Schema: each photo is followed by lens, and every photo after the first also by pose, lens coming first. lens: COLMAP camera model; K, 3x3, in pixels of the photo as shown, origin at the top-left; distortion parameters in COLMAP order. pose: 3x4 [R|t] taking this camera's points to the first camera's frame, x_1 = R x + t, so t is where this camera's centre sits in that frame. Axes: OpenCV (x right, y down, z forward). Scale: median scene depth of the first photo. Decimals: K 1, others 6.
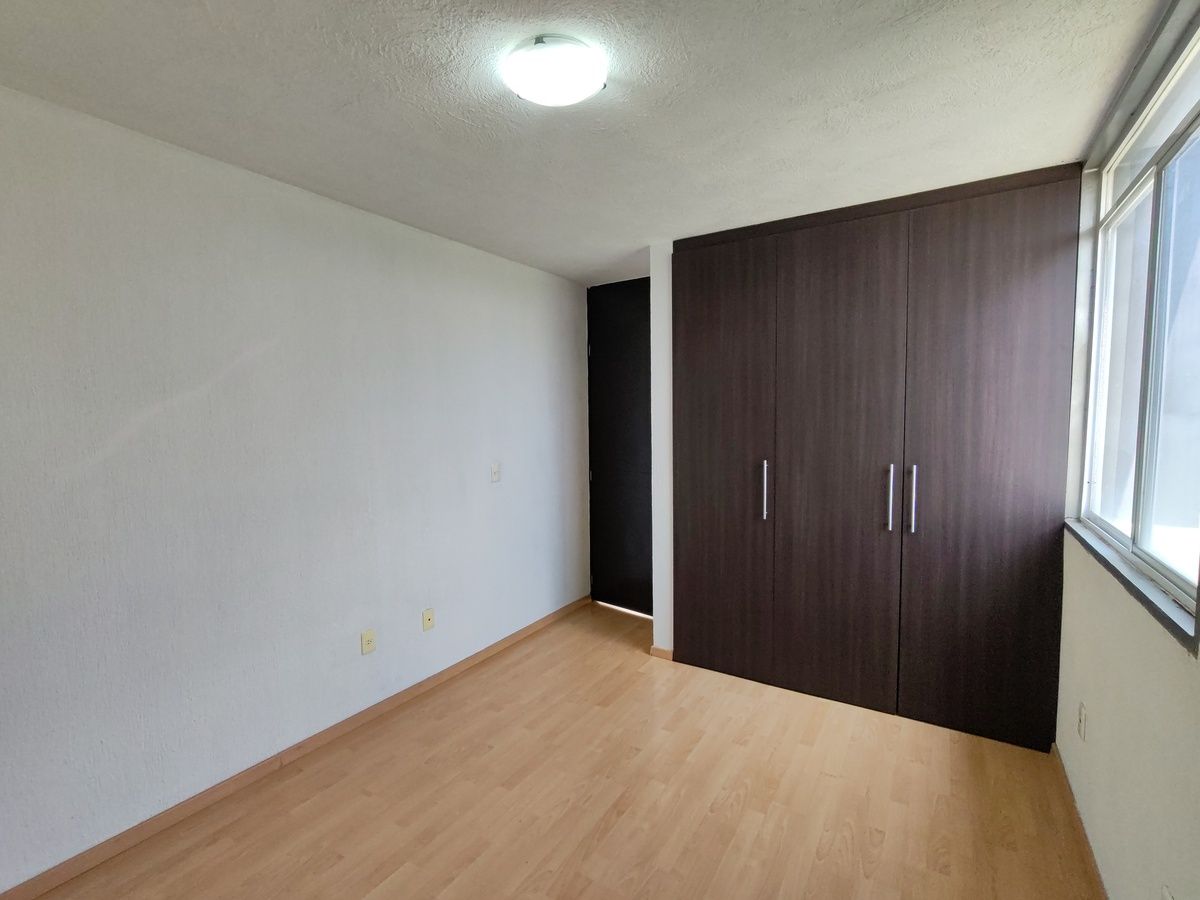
lens RADIAL K [[544.4, 0, 600.4], [0, 544.4, 450.2], [0, 0, 1]] dist [-0.002702, -0.000057]
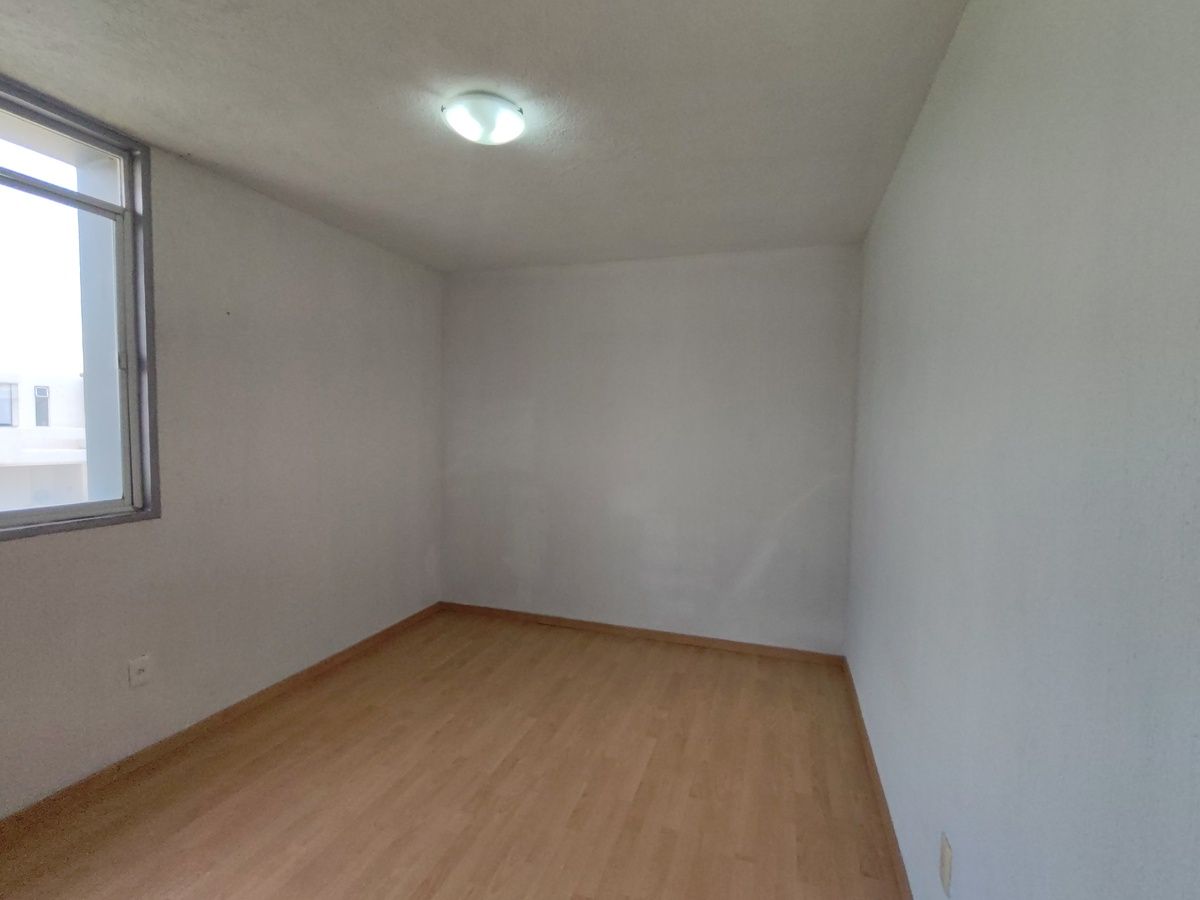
lens RADIAL K [[544.4, 0, 601.3], [0, 544.4, 454.3], [0, 0, 1]] dist [-0.002702, -0.000057]
pose [[-0.970780, -0.001083, -0.239970, -0.024336], [-0.029135, 0.993124, 0.113380, -0.065992], [0.238197, 0.117058, -0.964137, 1.856740]]
